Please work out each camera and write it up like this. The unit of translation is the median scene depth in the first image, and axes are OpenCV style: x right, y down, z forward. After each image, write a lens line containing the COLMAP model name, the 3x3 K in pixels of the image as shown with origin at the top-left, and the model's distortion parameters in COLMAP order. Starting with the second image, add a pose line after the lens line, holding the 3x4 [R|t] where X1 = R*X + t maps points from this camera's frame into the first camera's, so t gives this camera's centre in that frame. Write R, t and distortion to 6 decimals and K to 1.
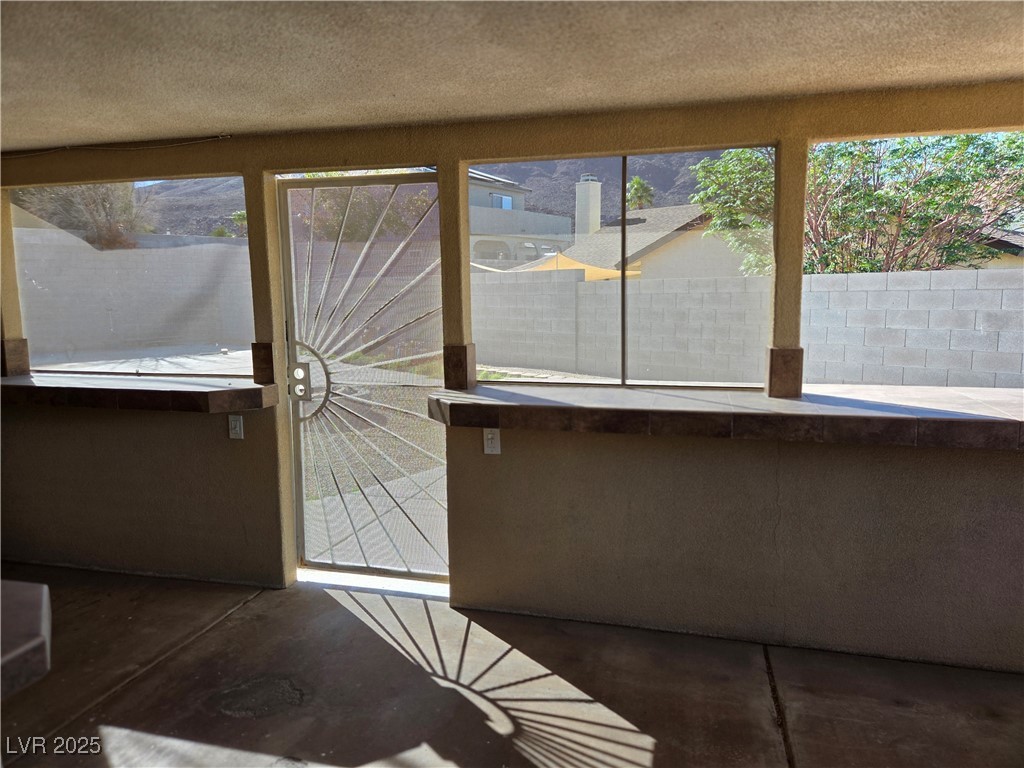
lens RADIAL K [[683.6, 0, 512.3], [0, 683.6, 378.2], [0, 0, 1]] dist [0.045272, -0.027936]
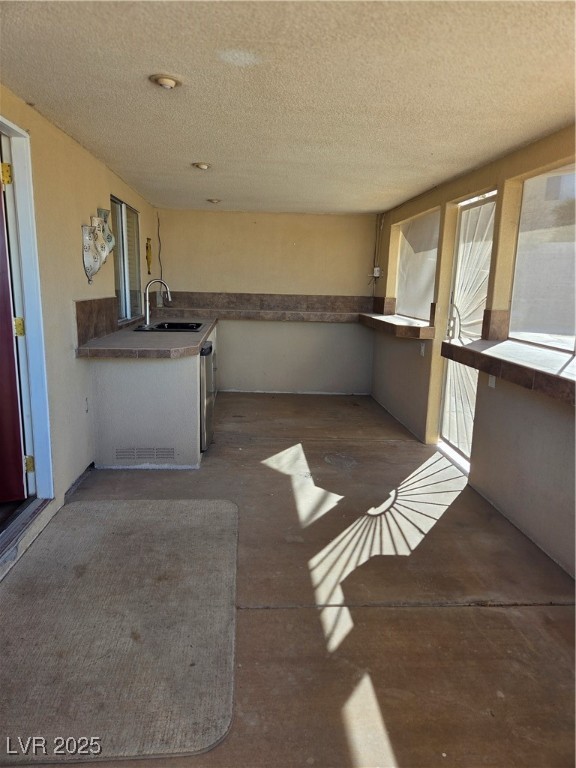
lens RADIAL K [[512.7, 0, 287.0], [0, 512.7, 386.1], [0, 0, 1]] dist [0.045272, -0.027936]
pose [[0.315343, 0.202778, -0.927060, 1.006247], [-0.149073, 0.975360, 0.162635, -0.003659], [0.937196, 0.086914, 0.337802, 0.273642]]
